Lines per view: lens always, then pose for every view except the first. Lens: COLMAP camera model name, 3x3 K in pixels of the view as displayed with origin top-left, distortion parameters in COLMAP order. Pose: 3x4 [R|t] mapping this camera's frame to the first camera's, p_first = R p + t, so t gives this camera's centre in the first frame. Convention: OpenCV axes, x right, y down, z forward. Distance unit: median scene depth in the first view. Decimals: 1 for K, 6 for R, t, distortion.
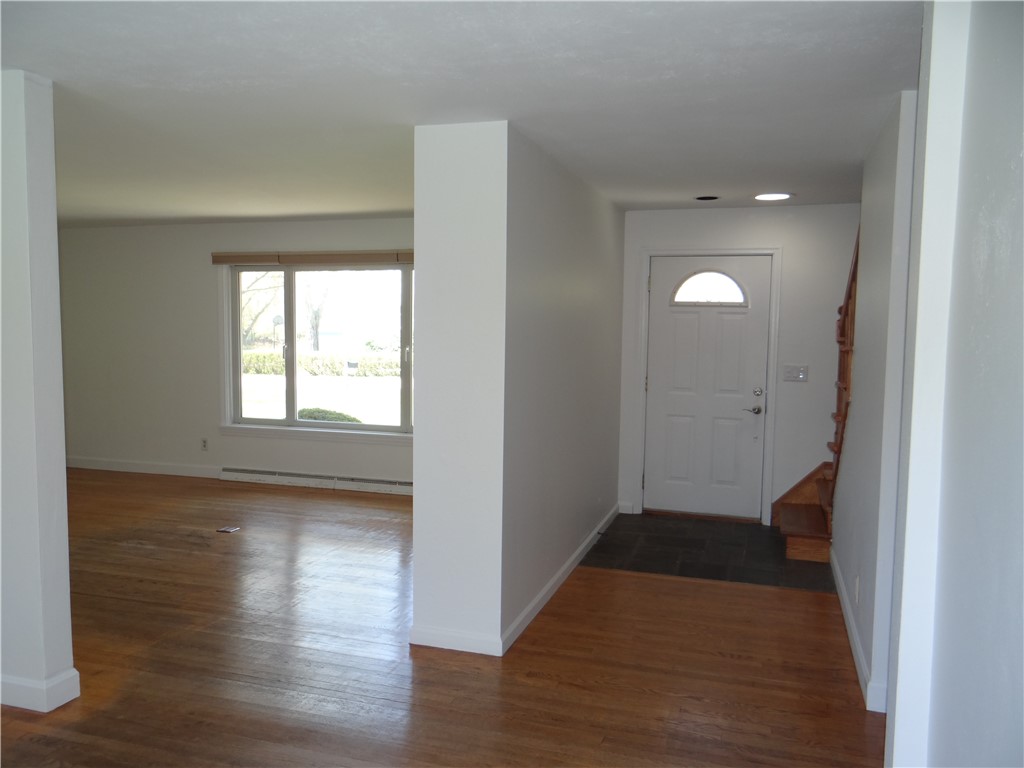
lens RADIAL K [[821.3, 0, 511.1], [0, 821.3, 364.2], [0, 0, 1]] dist [0.004318, -0.020384]
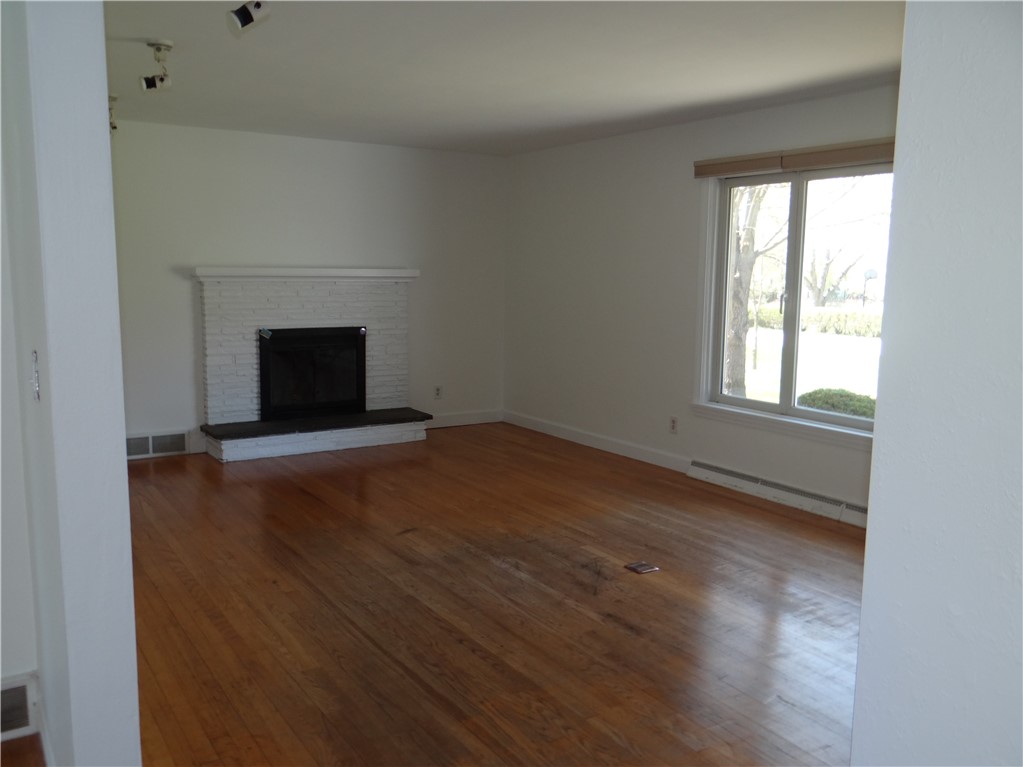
lens RADIAL K [[846.9, 0, 489.0], [0, 846.9, 373.4], [0, 0, 1]] dist [0.014524, -0.003369]
pose [[0.759716, 0.071355, -0.646328, -0.008428], [-0.032405, 0.996880, 0.071967, 0.000337], [0.649447, -0.033730, 0.759659, 0.459558]]
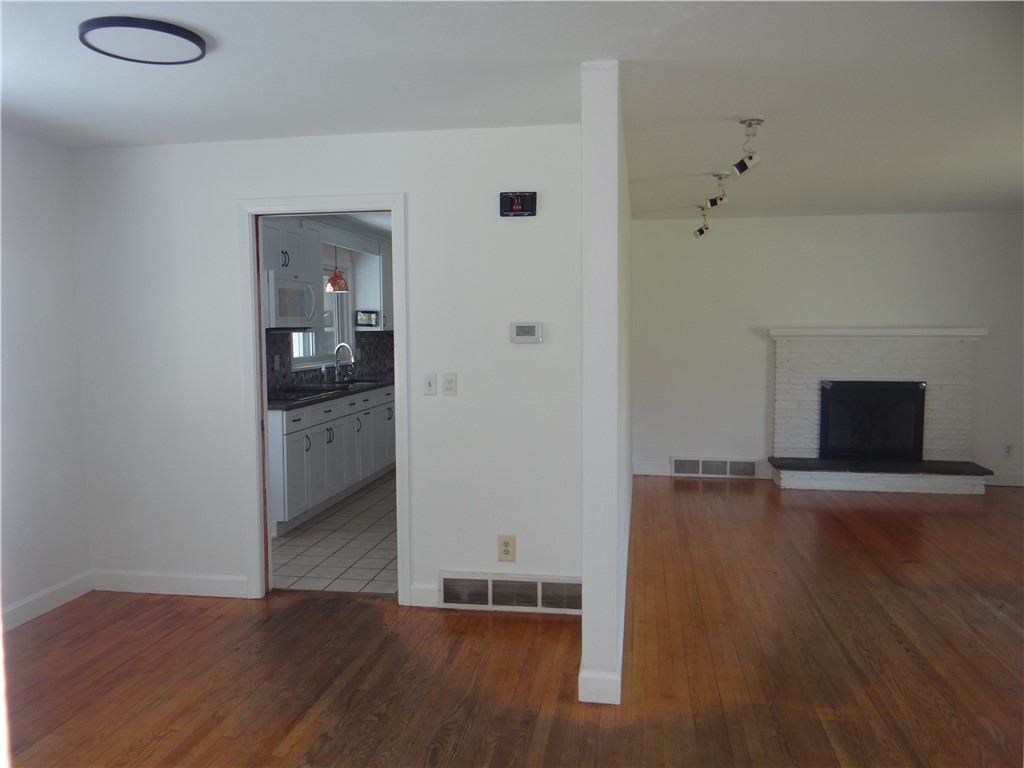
lens RADIAL K [[807.9, 0, 512.0], [0, 807.9, 384.0], [0, 0, 1]] dist [-0.000902, -0.001351]
pose [[0.136468, 0.060101, -0.988820, 0.230582], [-0.047313, 0.997414, 0.054094, -0.007928], [0.989514, 0.039402, 0.138959, 0.463947]]
